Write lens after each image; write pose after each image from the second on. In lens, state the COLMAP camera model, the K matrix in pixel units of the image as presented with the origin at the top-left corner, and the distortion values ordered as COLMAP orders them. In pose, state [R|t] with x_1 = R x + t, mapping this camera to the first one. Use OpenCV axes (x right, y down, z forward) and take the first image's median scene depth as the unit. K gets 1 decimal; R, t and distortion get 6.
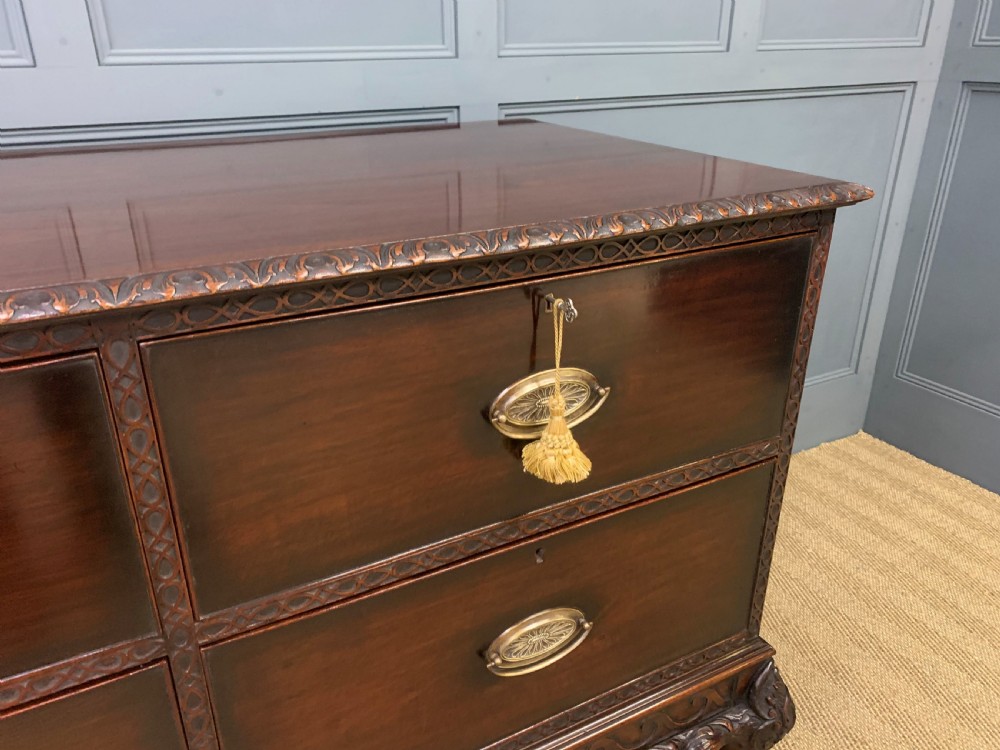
lens RADIAL K [[766.5, 0, 499.2], [0, 766.5, 379.5], [0, 0, 1]] dist [0.013377, 0.002799]
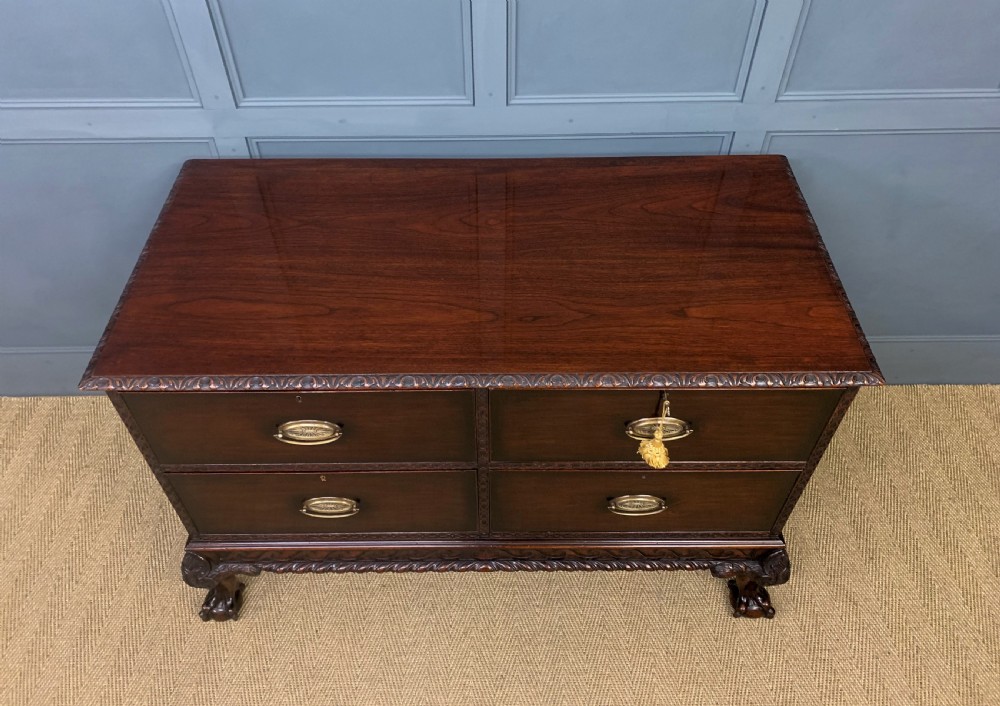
lens RADIAL K [[757.3, 0, 499.3], [0, 757.3, 324.8], [0, 0, 1]] dist [0.009115, -0.000174]
pose [[0.882689, 0.338713, -0.325781, 0.307287], [-0.191546, 0.892318, 0.408752, -1.170390], [0.429150, -0.298399, 0.852519, -1.026144]]
